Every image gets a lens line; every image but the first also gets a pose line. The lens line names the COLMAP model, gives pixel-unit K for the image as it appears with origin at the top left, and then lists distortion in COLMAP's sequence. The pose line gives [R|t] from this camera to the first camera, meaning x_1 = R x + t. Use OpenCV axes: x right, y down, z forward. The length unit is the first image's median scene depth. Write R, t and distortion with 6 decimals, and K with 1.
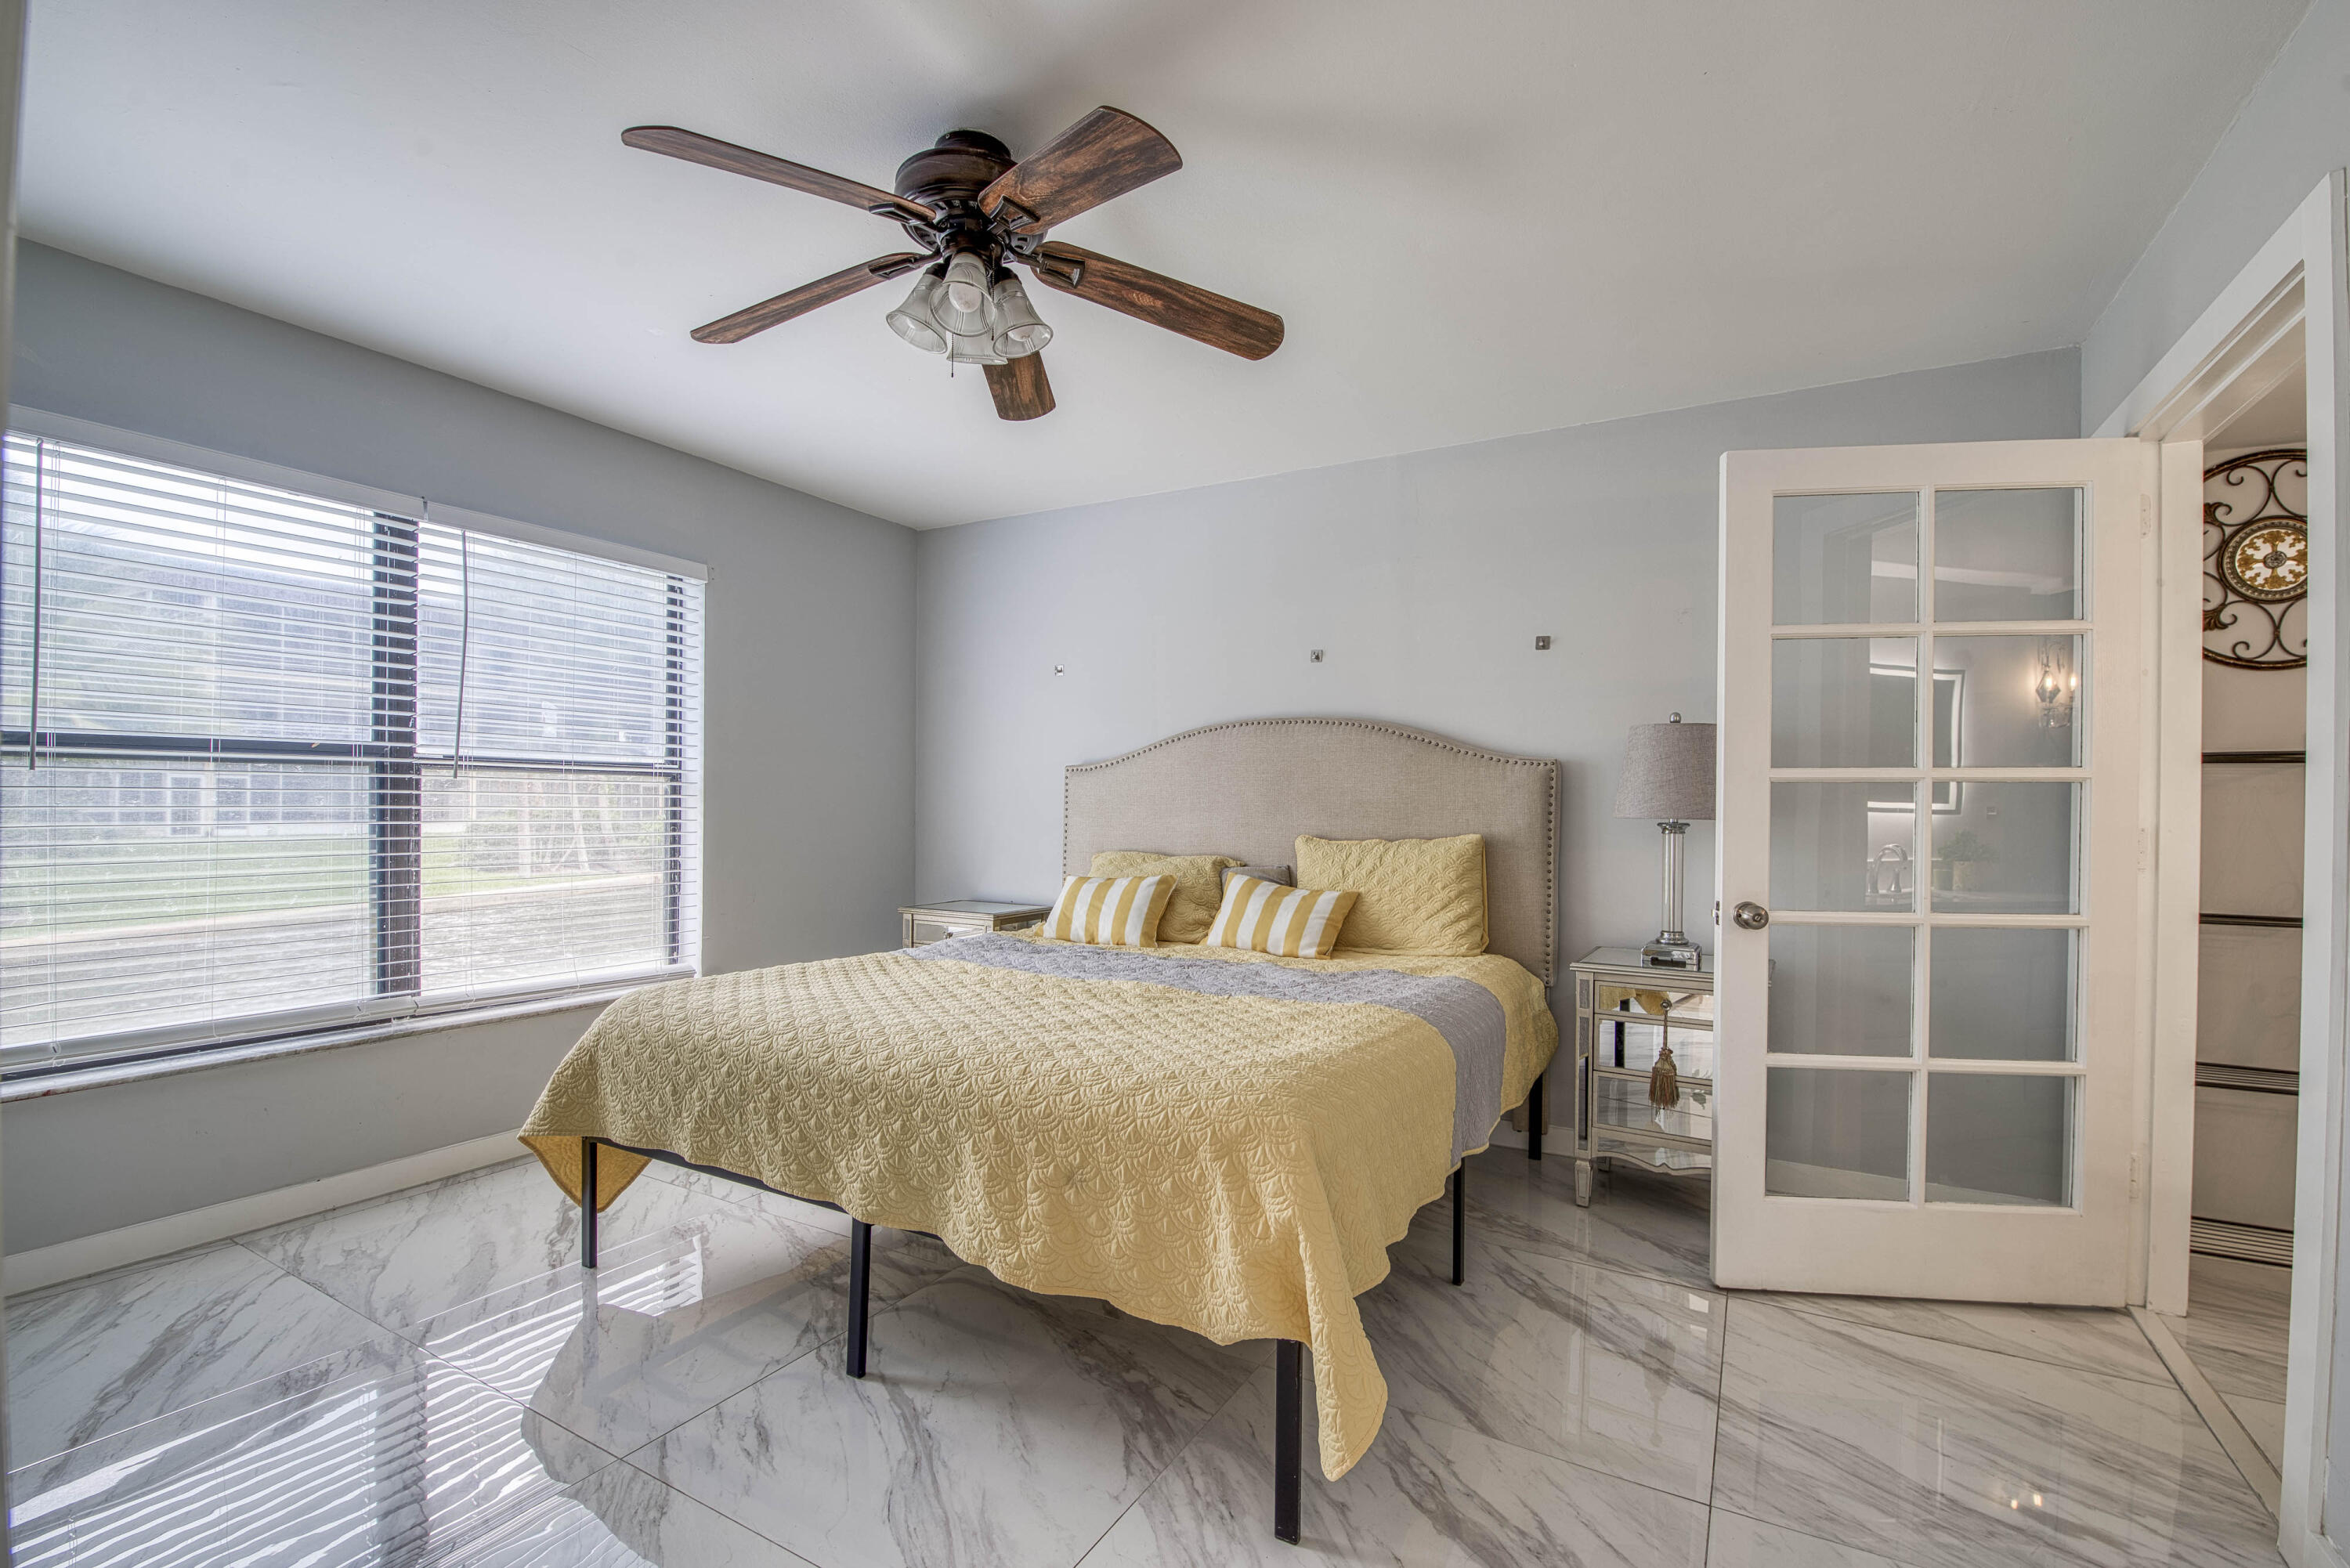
lens RADIAL K [[1009.9, 0, 1203.2], [0, 1009.9, 808.4], [0, 0, 1]] dist [0.000895, -0.009607]
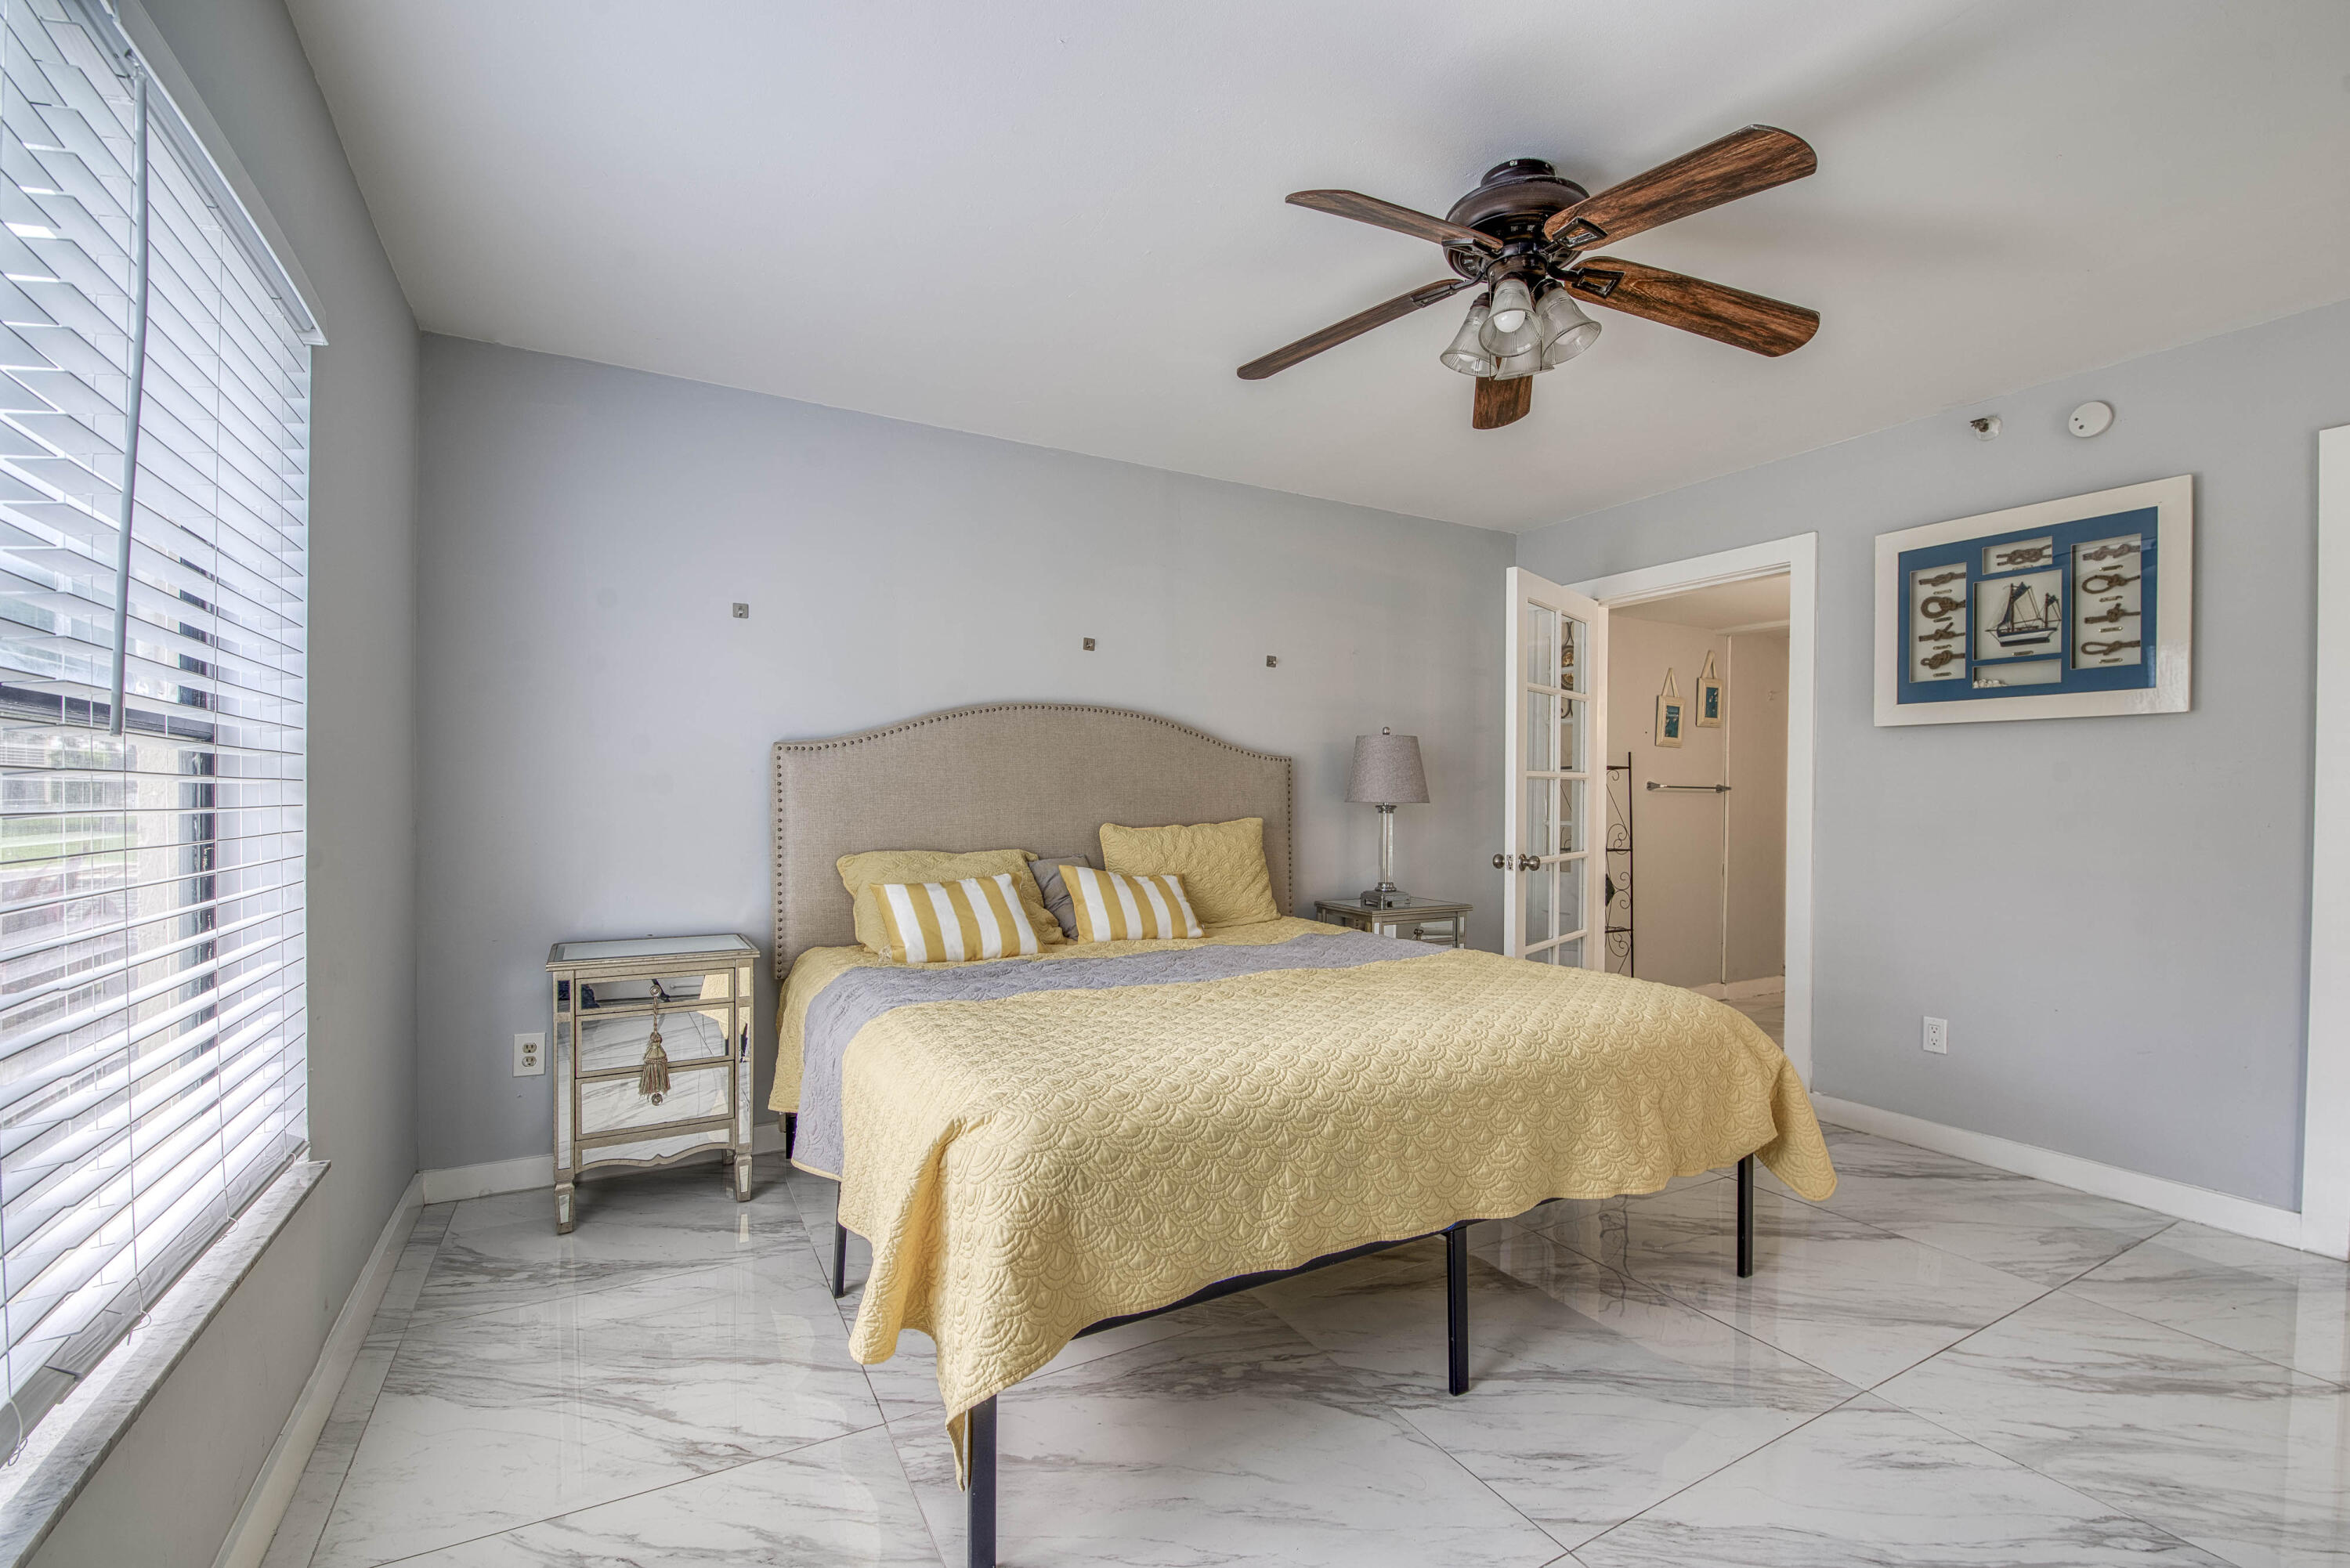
lens RADIAL K [[1009.9, 0, 1203.2], [0, 1009.9, 808.4], [0, 0, 1]] dist [0.000895, -0.009607]
pose [[0.519143, -0.016535, 0.854528, -0.790807], [-0.000328, 0.999809, 0.019546, -0.008528], [-0.854688, -0.010428, 0.519038, 0.439072]]
